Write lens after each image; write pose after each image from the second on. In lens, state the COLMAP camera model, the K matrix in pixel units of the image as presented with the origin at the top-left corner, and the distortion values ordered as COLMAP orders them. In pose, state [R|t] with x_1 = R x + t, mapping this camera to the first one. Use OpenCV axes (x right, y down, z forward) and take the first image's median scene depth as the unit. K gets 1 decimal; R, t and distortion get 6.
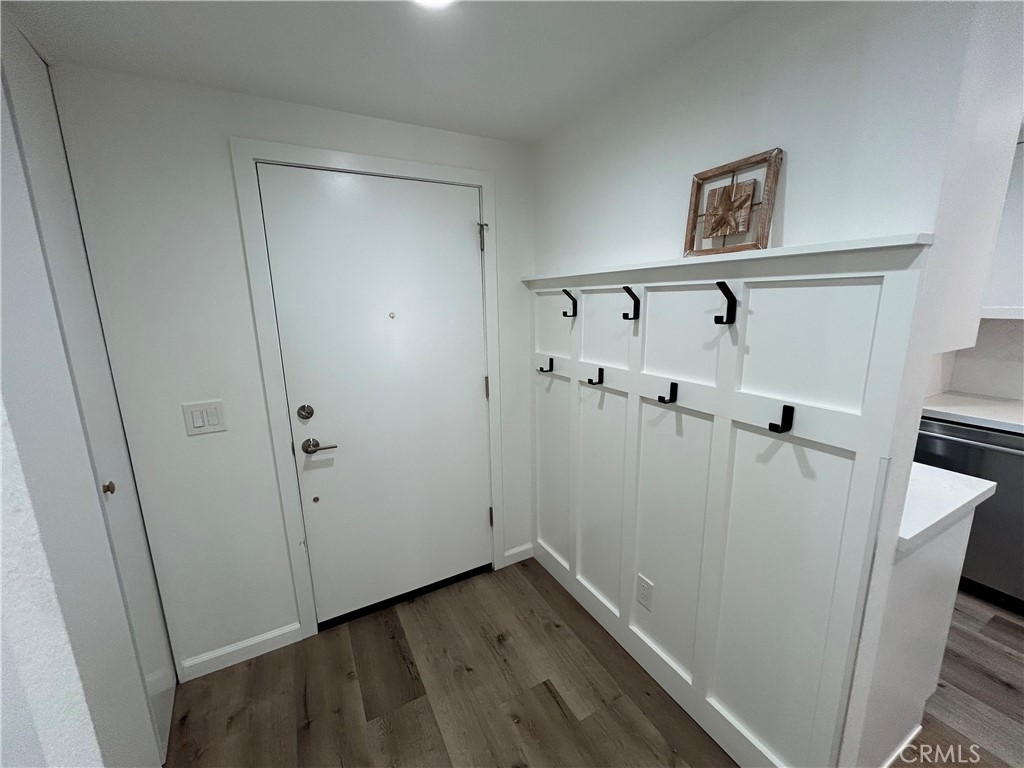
lens RADIAL K [[412.9, 0, 512.0], [0, 412.9, 384.0], [0, 0, 1]] dist [-0.000750, 0.000144]
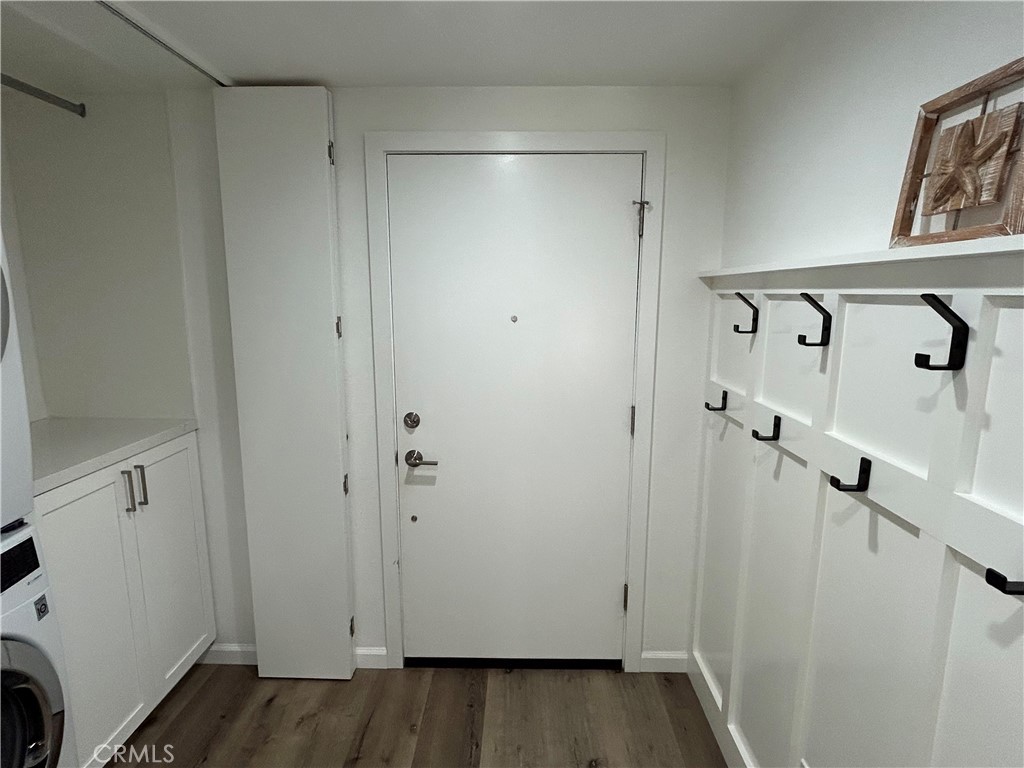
lens RADIAL K [[534.8, 0, 512.0], [0, 534.8, 384.0], [0, 0, 1]] dist [-0.000456, 0.000060]
pose [[0.869540, 0.106663, -0.482207, 0.289364], [-0.120173, 0.992749, 0.002891, -0.047173], [0.479019, 0.055434, 0.876052, 0.081632]]
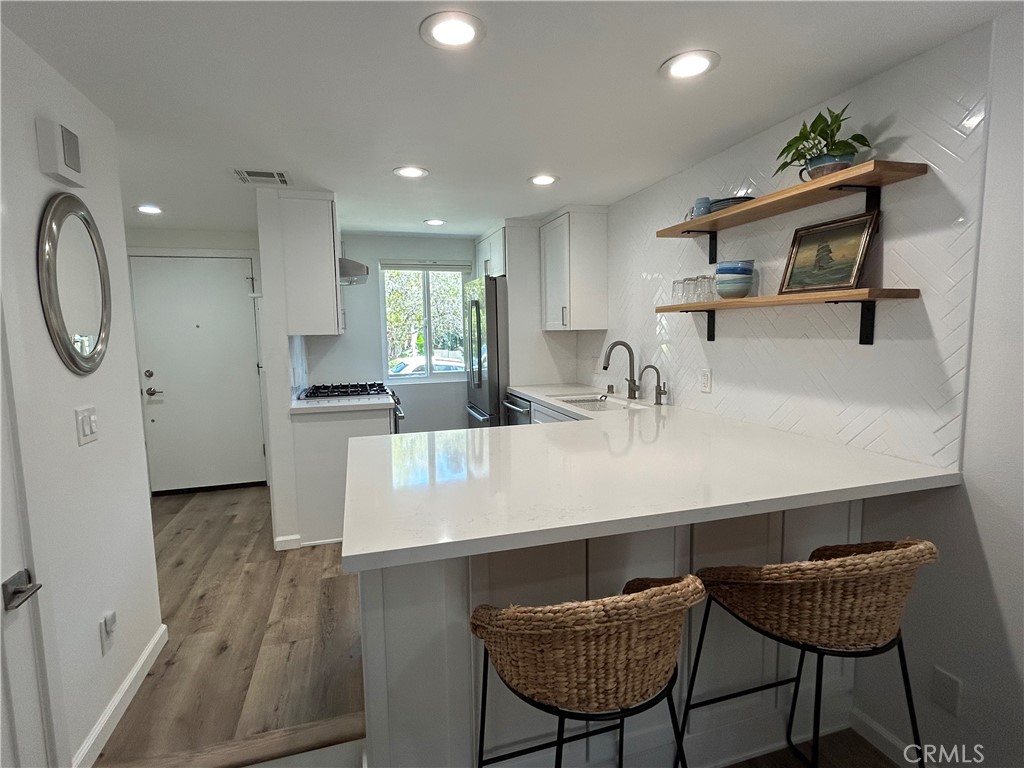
lens RADIAL K [[514.5, 0, 510.2], [0, 514.5, 383.8], [0, 0, 1]] dist [-0.011194, 0.000506]
pose [[0.980693, 0.023754, -0.194107, 1.954100], [-0.041780, 0.995128, -0.089304, 0.305250], [0.191040, 0.095690, 0.976907, -1.242724]]
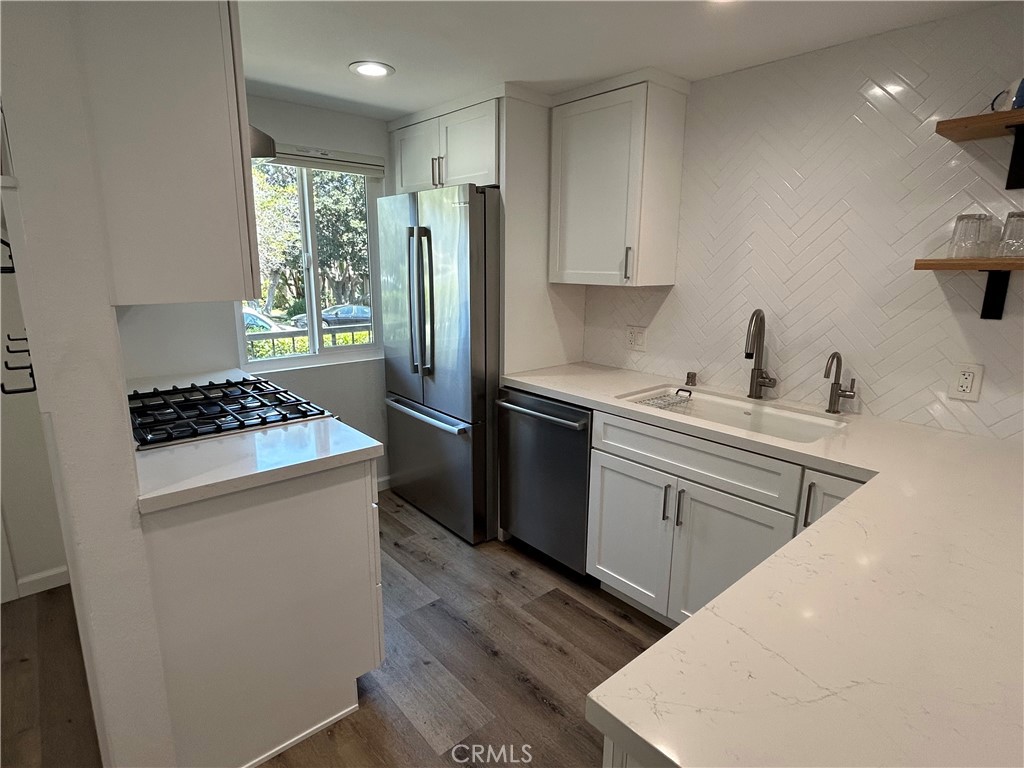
lens RADIAL K [[543.9, 0, 508.0], [0, 543.9, 381.0], [0, 0, 1]] dist [-0.002215, 0.000276]
pose [[0.974991, -0.019809, 0.221361, 1.026248], [0.016628, 0.999730, 0.016227, 0.062757], [-0.221622, -0.012140, 0.975057, -0.281218]]
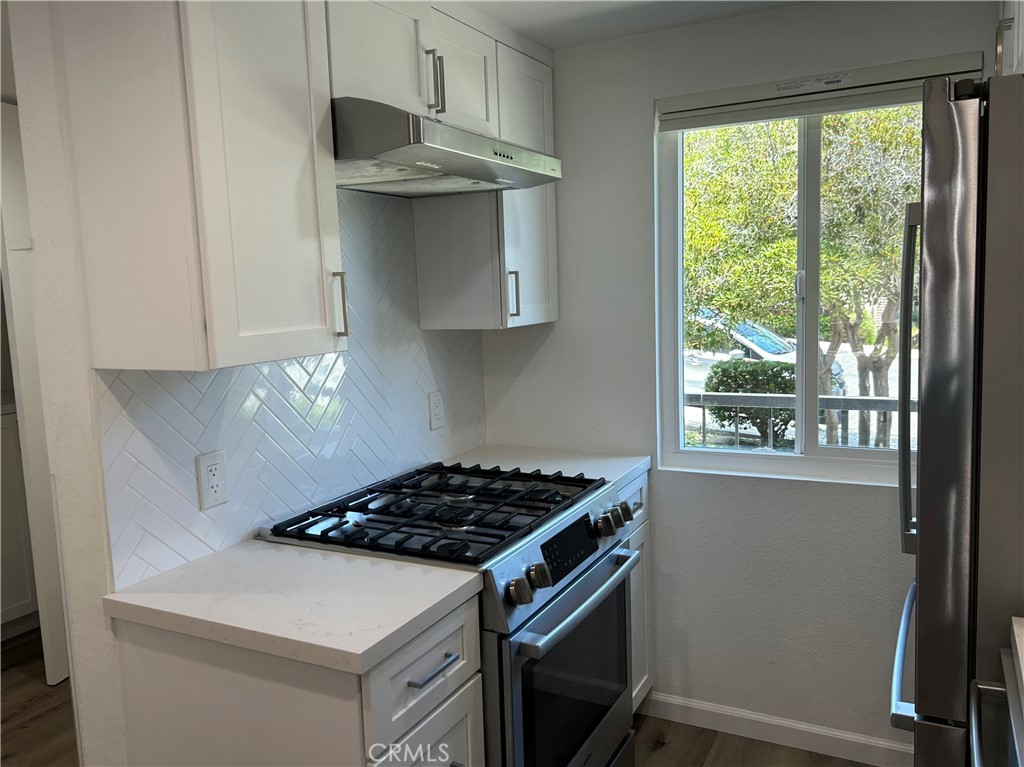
lens RADIAL K [[811.4, 0, 508.8], [0, 811.4, 384.0], [0, 0, 1]] dist [0.054983, -0.062515]
pose [[0.564140, 0.098426, -0.819792, 1.804633], [-0.138323, 0.990104, 0.023687, -0.123993], [0.814011, 0.100033, 0.572171, 0.466805]]
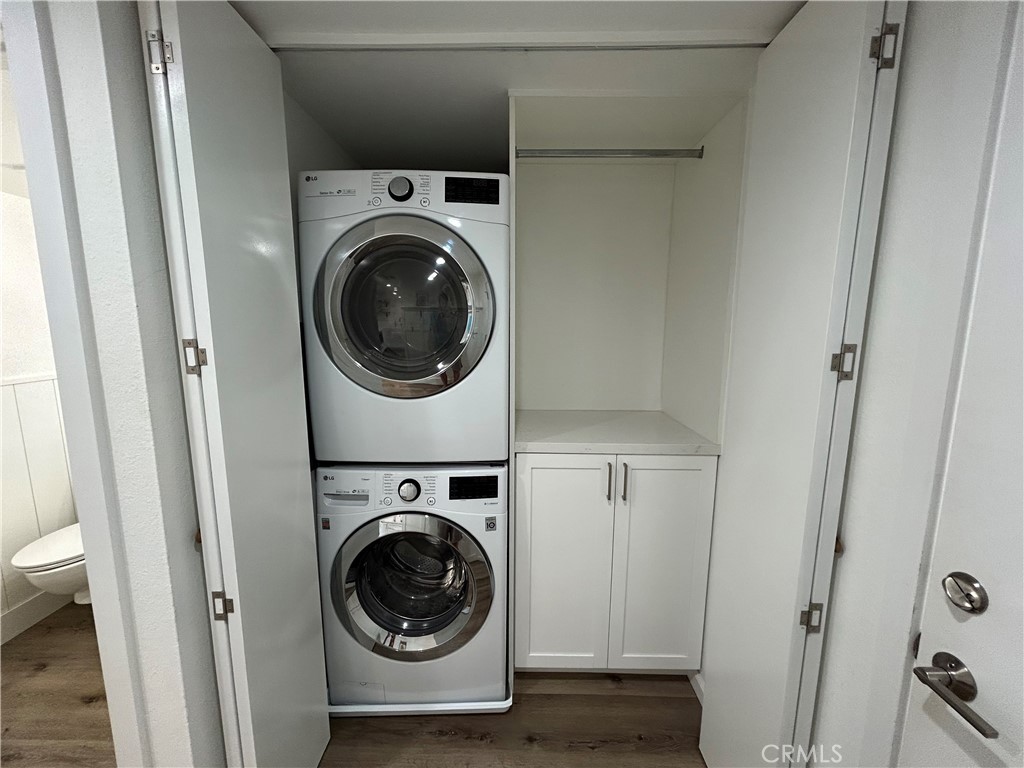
lens RADIAL K [[412.9, 0, 512.0], [0, 412.9, 384.0], [0, 0, 1]] dist [-0.000750, 0.000144]
pose [[-0.491930, 0.146238, -0.858266, 0.019297], [-0.171762, 0.950117, 0.260336, -0.170945], [0.853524, 0.275485, -0.442273, 0.868034]]
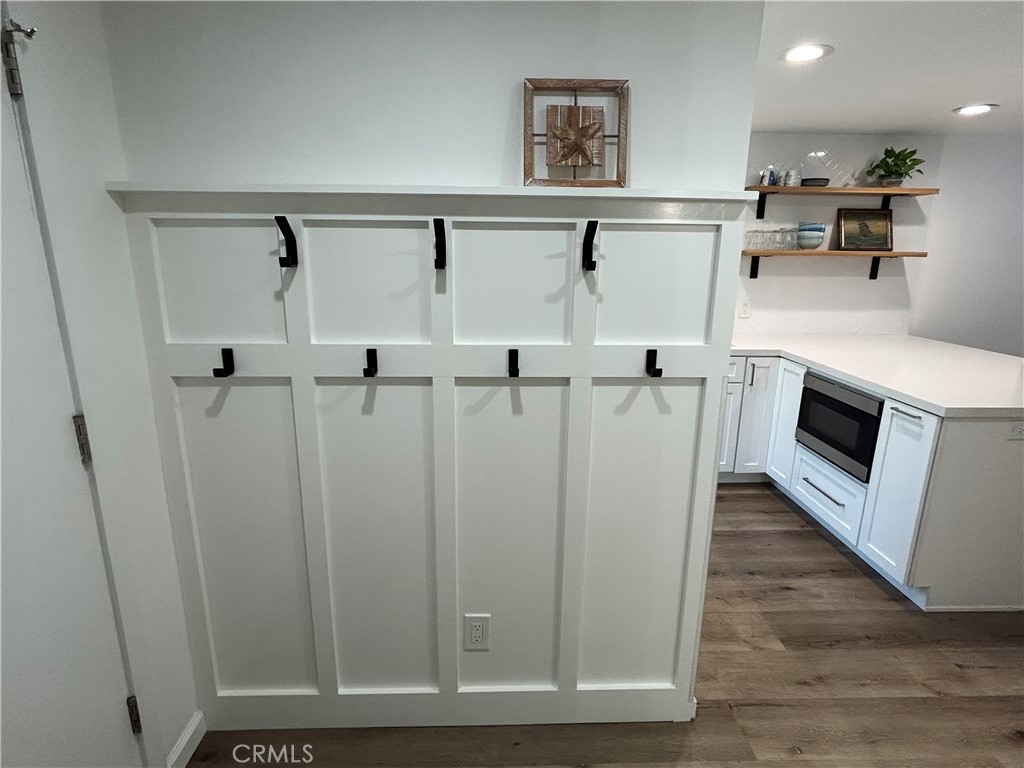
lens RADIAL K [[537.8, 0, 505.9], [0, 537.8, 382.9], [0, 0, 1]] dist [-0.001348, 0.000372]
pose [[0.444490, -0.190859, 0.875215, -0.478833], [0.161772, 0.978077, 0.131132, -0.071101], [-0.881055, 0.083299, 0.465622, 0.510402]]
